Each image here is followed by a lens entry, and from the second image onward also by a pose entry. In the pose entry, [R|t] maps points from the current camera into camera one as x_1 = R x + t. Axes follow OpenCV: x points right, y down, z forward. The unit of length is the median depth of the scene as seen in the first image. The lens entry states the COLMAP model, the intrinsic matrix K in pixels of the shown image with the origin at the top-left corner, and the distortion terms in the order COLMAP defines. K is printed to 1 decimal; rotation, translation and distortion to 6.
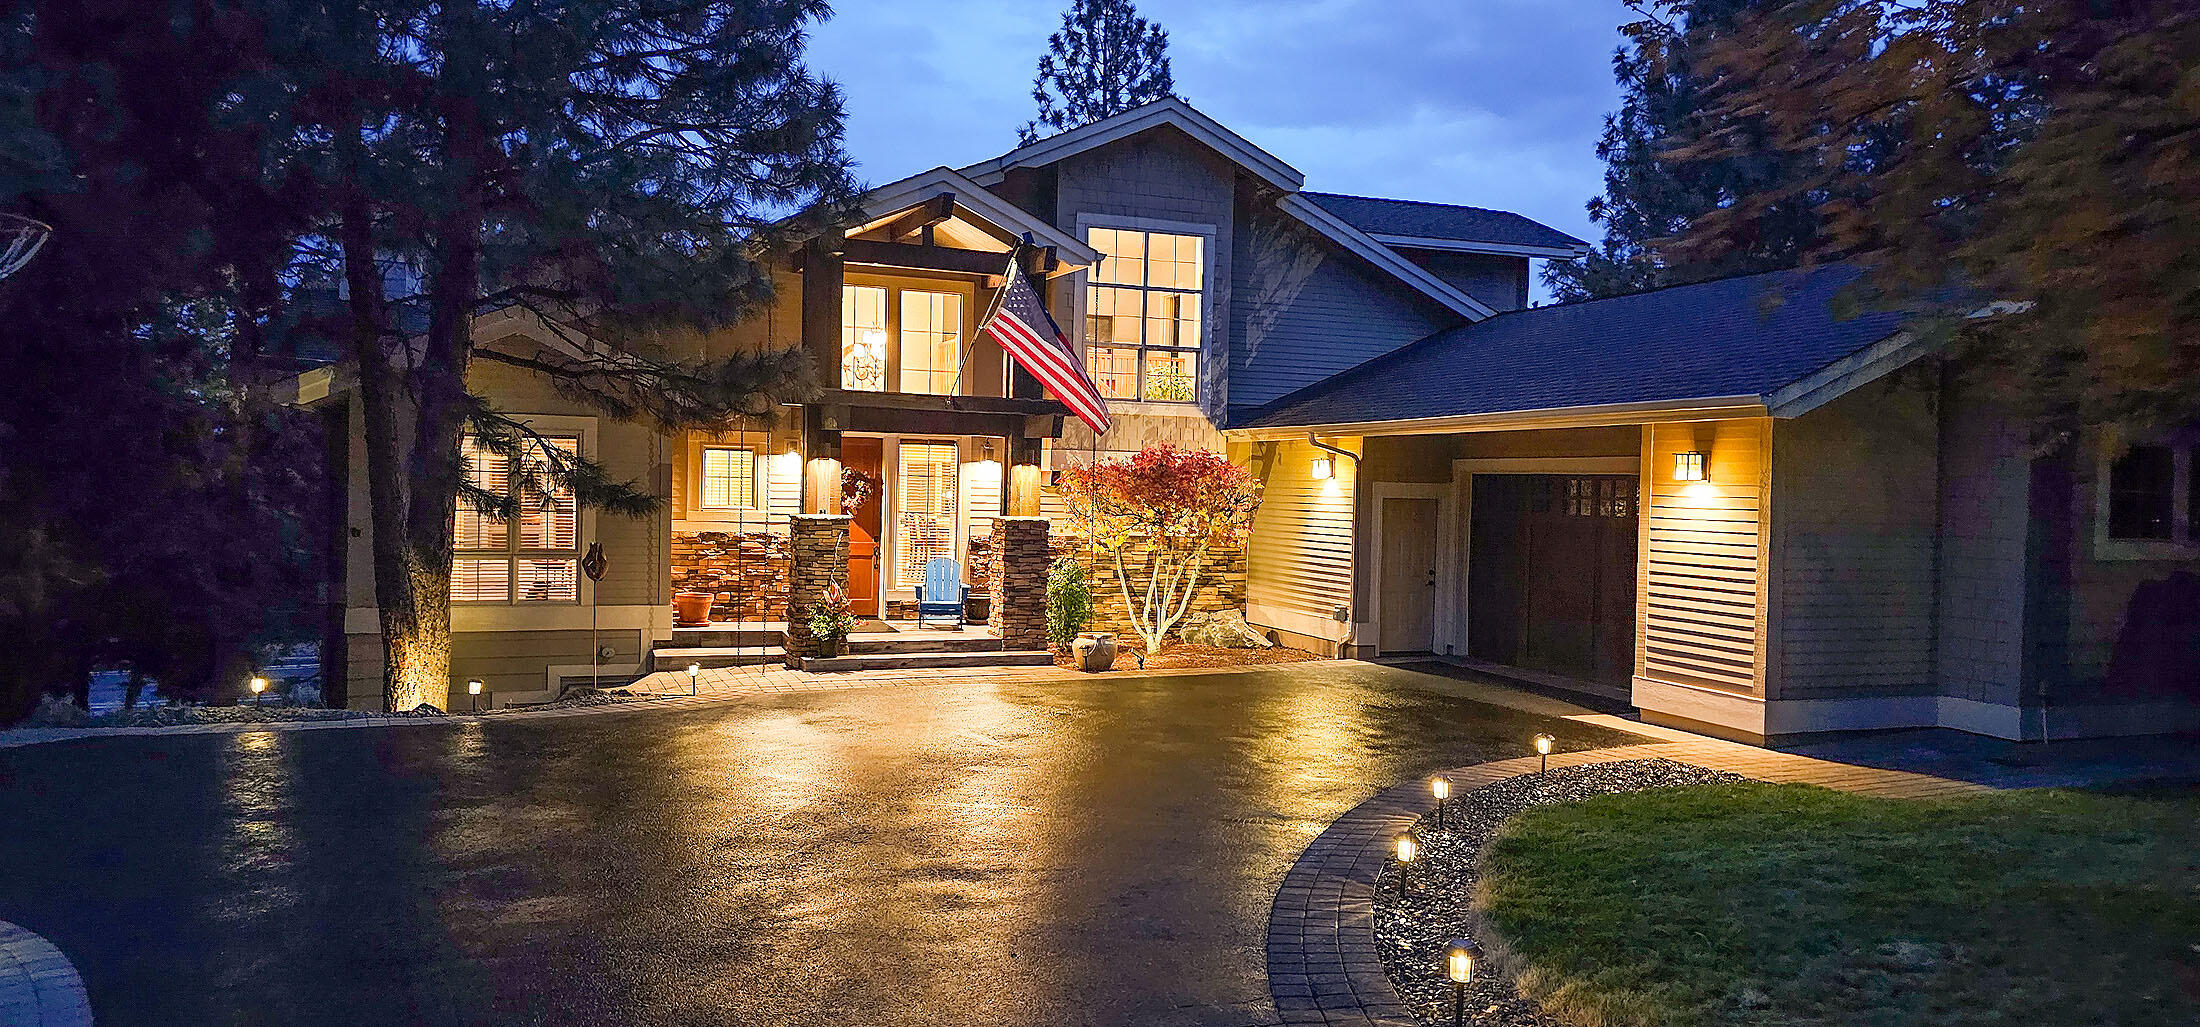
lens RADIAL K [[1570.8, 0, 1102.1], [0, 1570.8, 515.7], [0, 0, 1]] dist [0.074195, -0.000386]
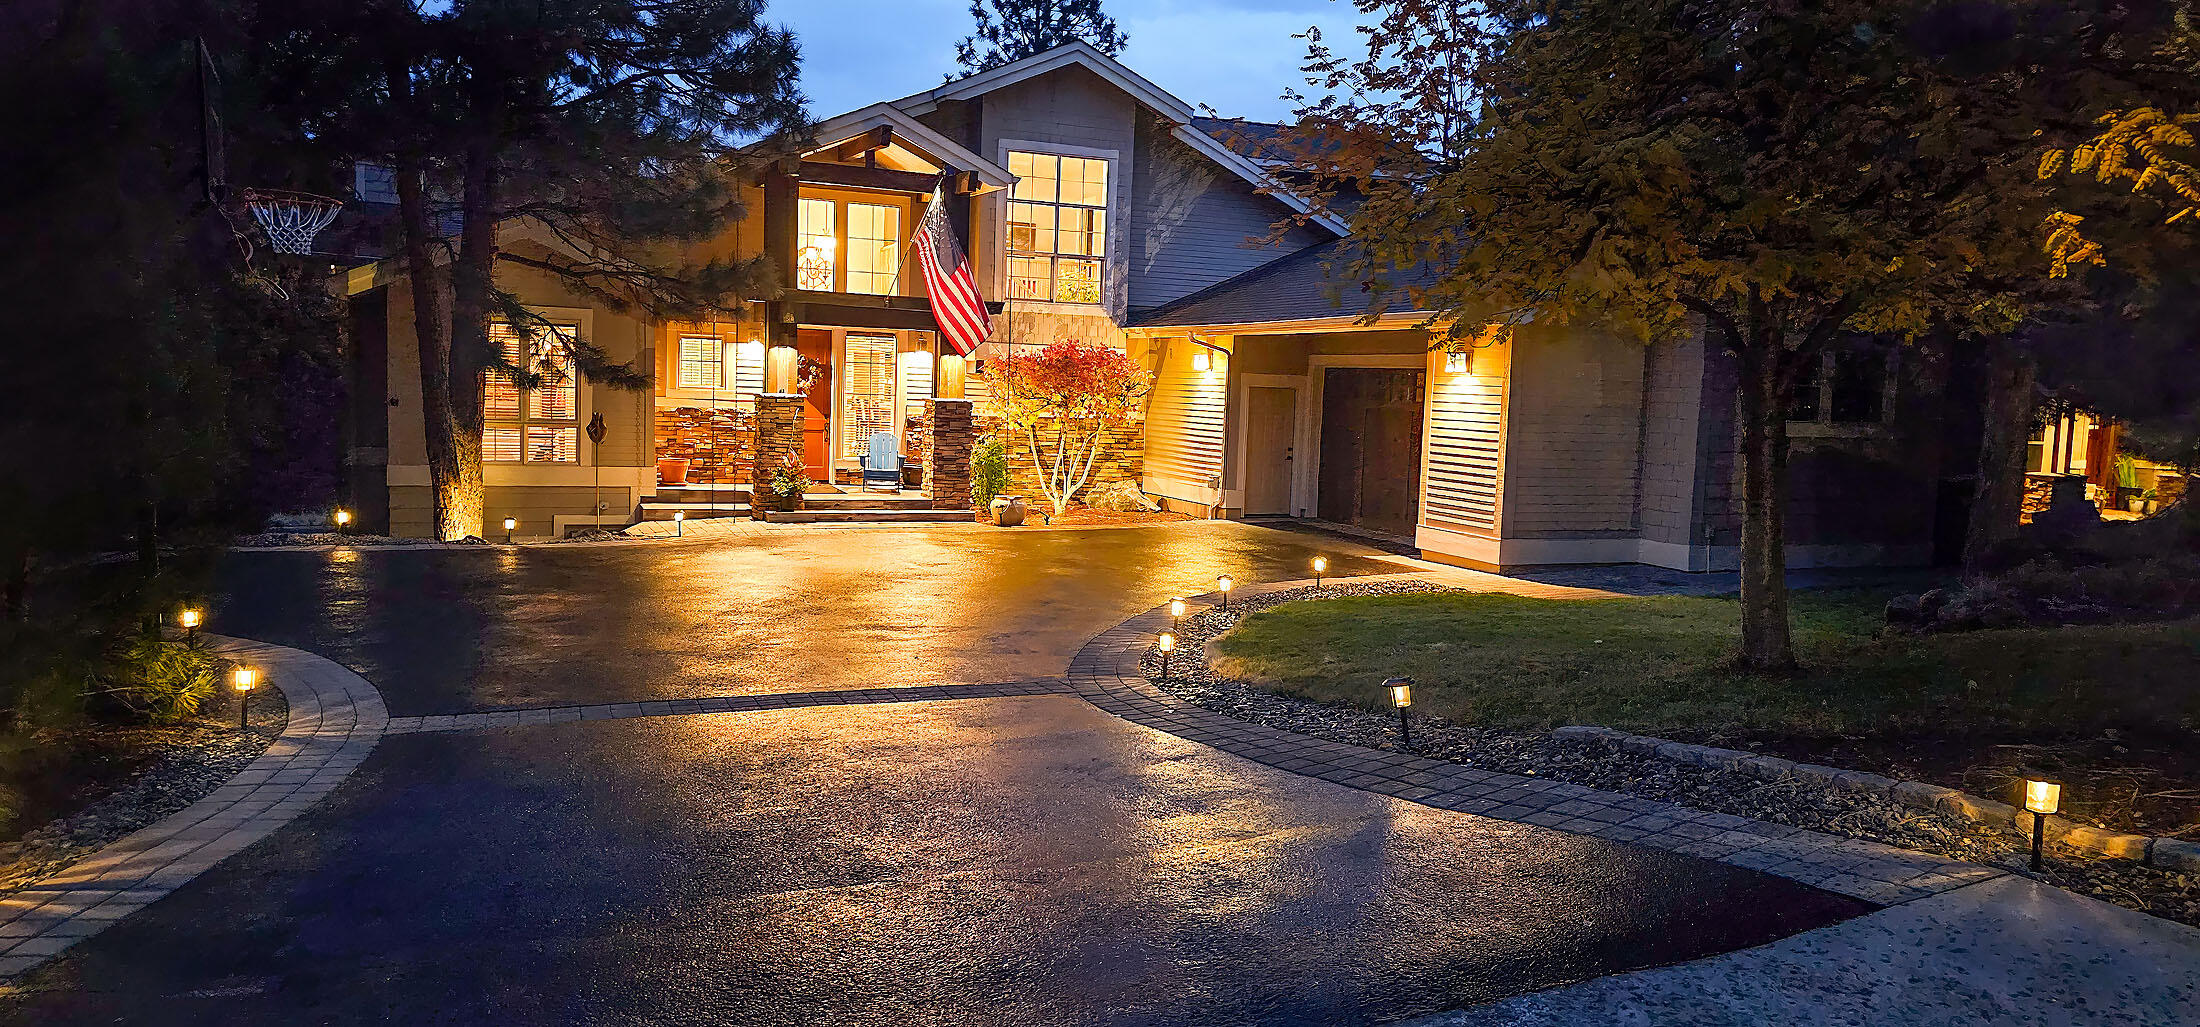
lens RADIAL K [[1570.8, 0, 1102.1], [0, 1570.8, 515.7], [0, 0, 1]] dist [0.074195, -0.000386]
pose [[0.999425, 0.010124, 0.032364, 0.027821], [-0.012270, 0.997690, 0.066809, 0.008468], [-0.031613, -0.067167, 0.997241, -0.207042]]
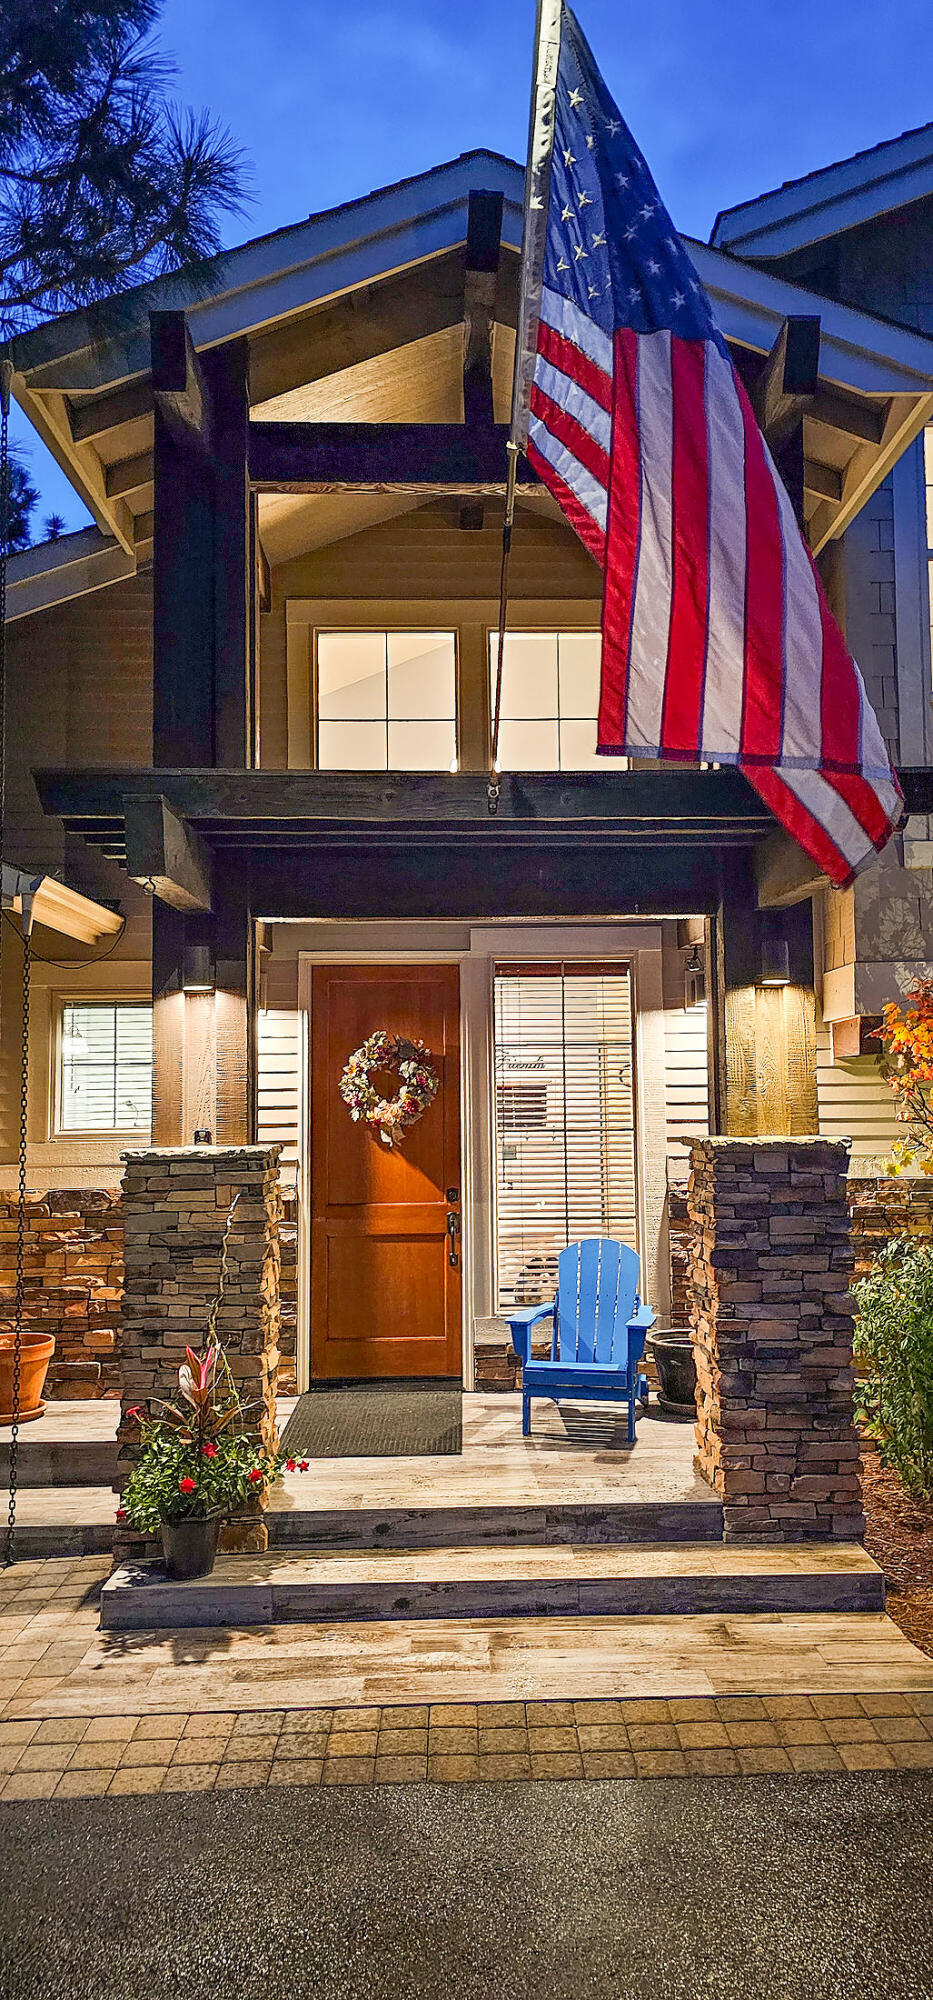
lens RADIAL K [[1428.0, 0, 470.6], [0, 1428.0, 993.8], [0, 0, 1]] dist [0.074195, -0.000386]
pose [[0.943939, -0.060022, -0.324617, -0.007611], [0.028110, 0.994375, -0.102121, 0.000146], [0.328920, 0.087271, 0.940317, 0.685830]]
